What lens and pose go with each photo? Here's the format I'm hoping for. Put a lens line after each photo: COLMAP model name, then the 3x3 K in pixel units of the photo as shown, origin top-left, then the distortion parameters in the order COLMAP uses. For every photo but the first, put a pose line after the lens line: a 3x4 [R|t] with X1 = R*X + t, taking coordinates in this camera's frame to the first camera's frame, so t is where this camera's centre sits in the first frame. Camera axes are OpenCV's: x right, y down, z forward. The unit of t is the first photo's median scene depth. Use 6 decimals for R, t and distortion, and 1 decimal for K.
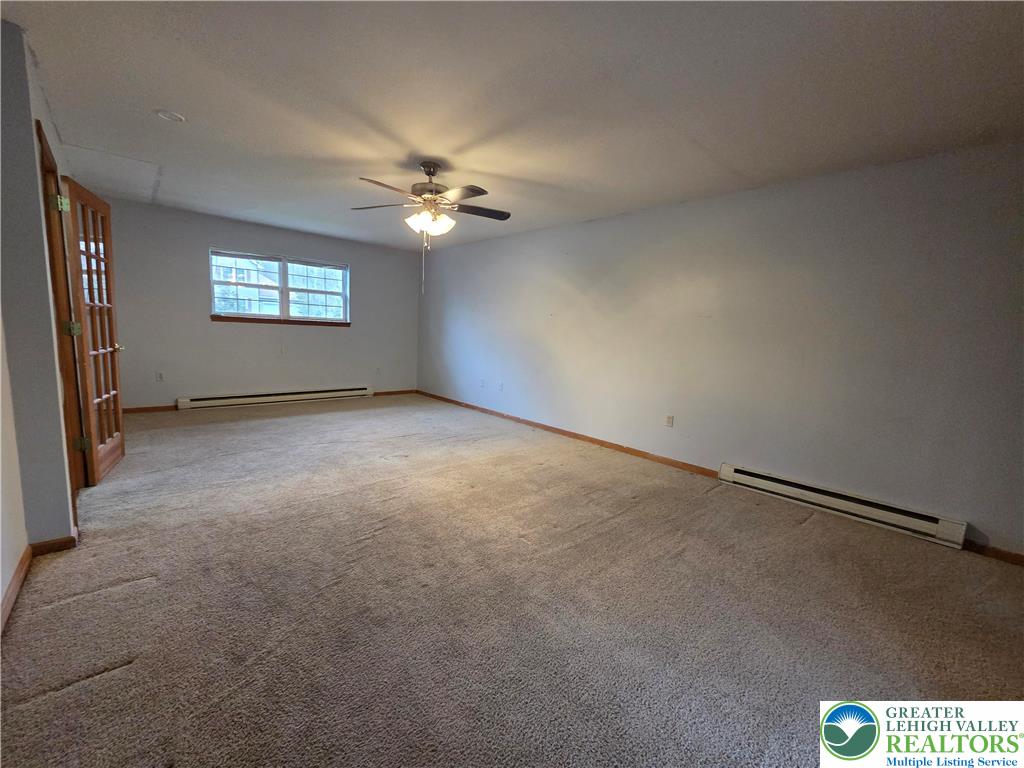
lens RADIAL K [[407.7, 0, 497.5], [0, 407.7, 386.2], [0, 0, 1]] dist [0.002363, 0.000015]
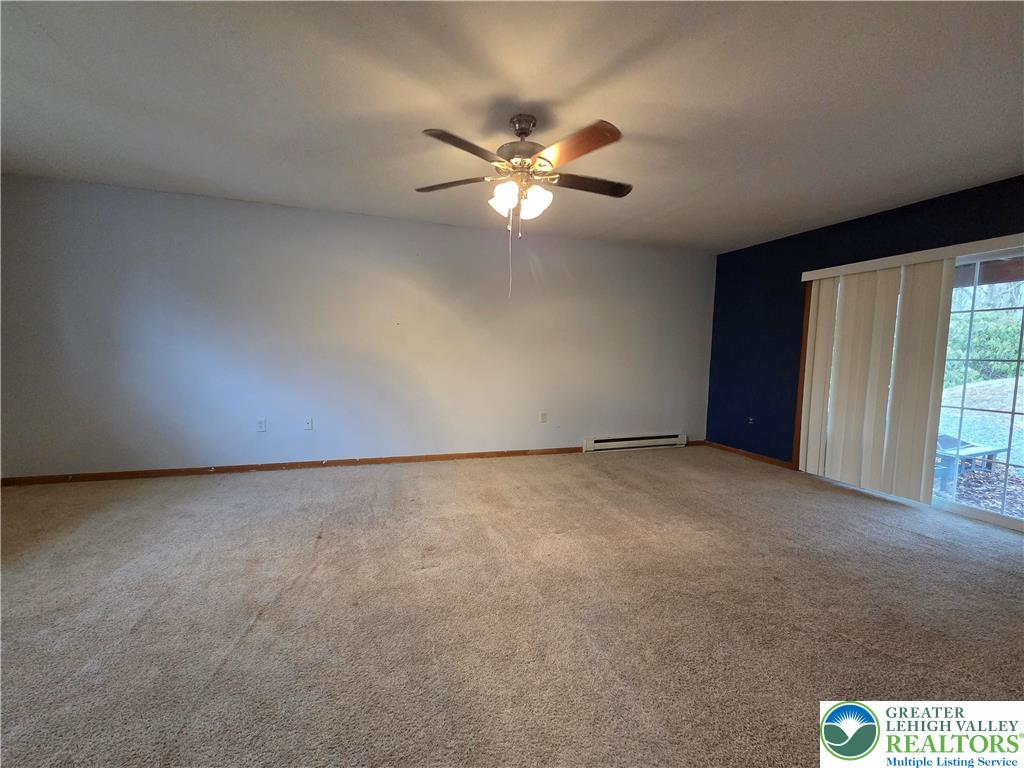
lens RADIAL K [[407.7, 0, 497.5], [0, 407.7, 386.2], [0, 0, 1]] dist [0.002363, 0.000015]
pose [[0.421008, -0.111767, 0.900145, -0.784627], [0.127477, 0.989821, 0.063280, -0.110410], [-0.898055, 0.088106, 0.430970, 0.684119]]
